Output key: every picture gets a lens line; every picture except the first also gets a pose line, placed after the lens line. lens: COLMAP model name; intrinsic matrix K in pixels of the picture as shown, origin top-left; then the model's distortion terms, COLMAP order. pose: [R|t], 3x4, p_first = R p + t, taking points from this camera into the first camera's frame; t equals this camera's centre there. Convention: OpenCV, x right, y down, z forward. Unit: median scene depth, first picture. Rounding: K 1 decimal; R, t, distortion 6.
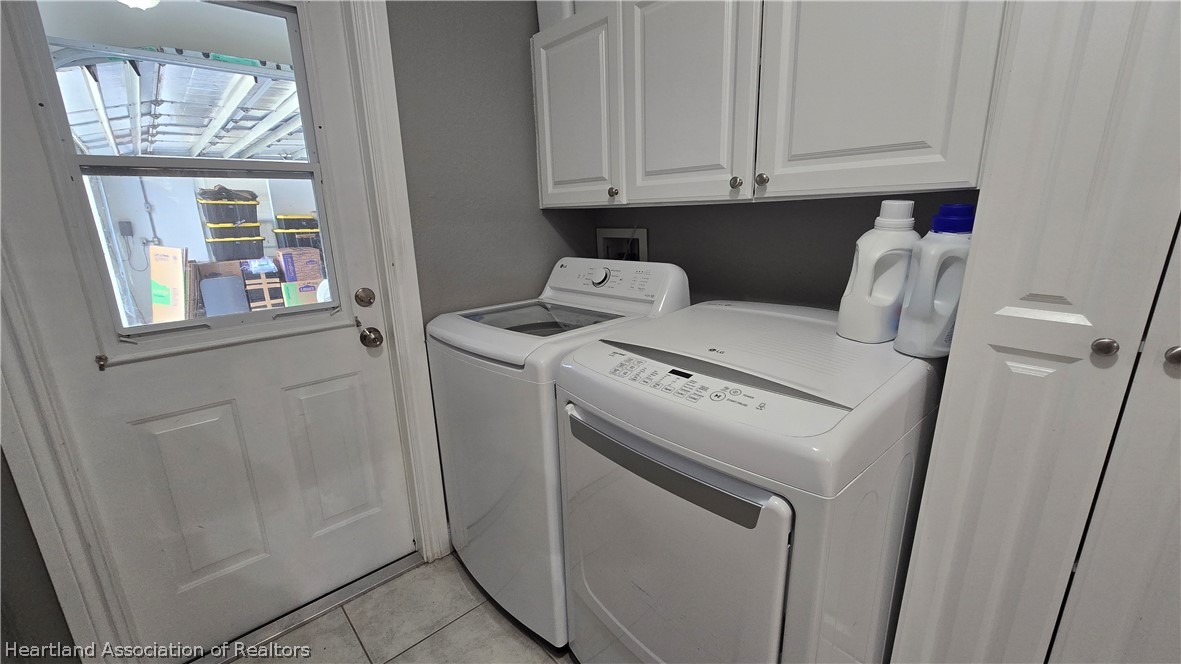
lens RADIAL K [[480.9, 0, 590.4], [0, 480.9, 337.2], [0, 0, 1]] dist [-0.005445, 0.000306]
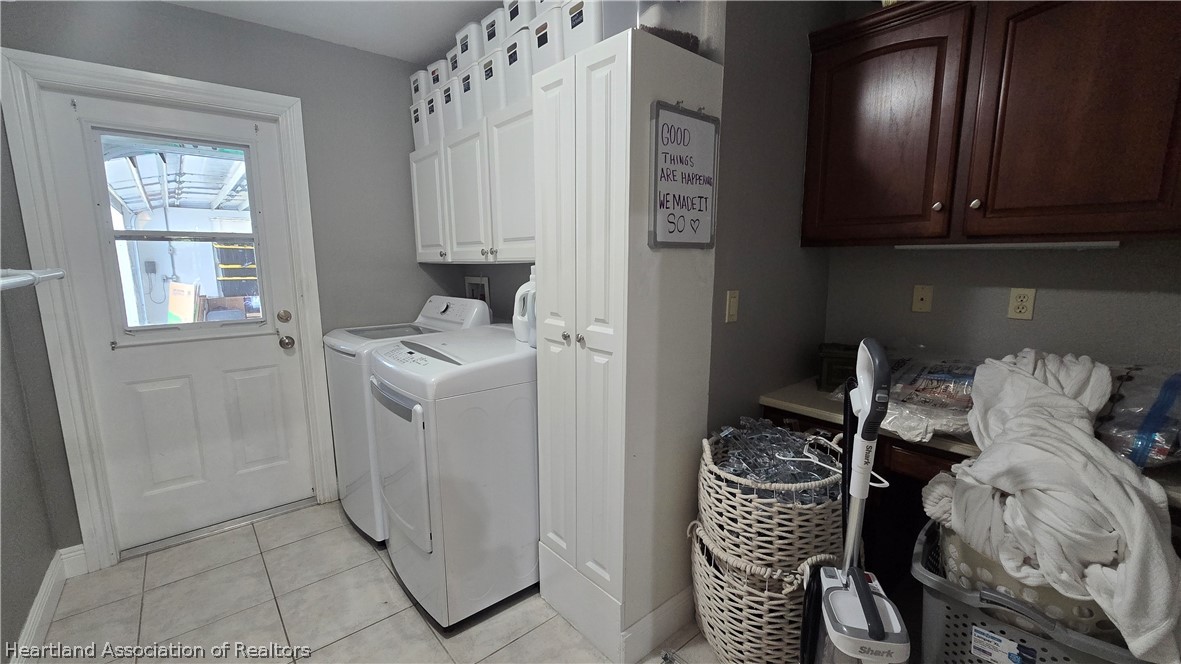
lens RADIAL K [[480.9, 0, 590.4], [0, 480.9, 337.2], [0, 0, 1]] dist [-0.005445, 0.000306]
pose [[0.999385, 0.026555, -0.022909, 0.510287], [-0.028642, 0.994950, -0.096194, 0.095846], [0.020239, 0.096791, 0.995099, -0.475306]]
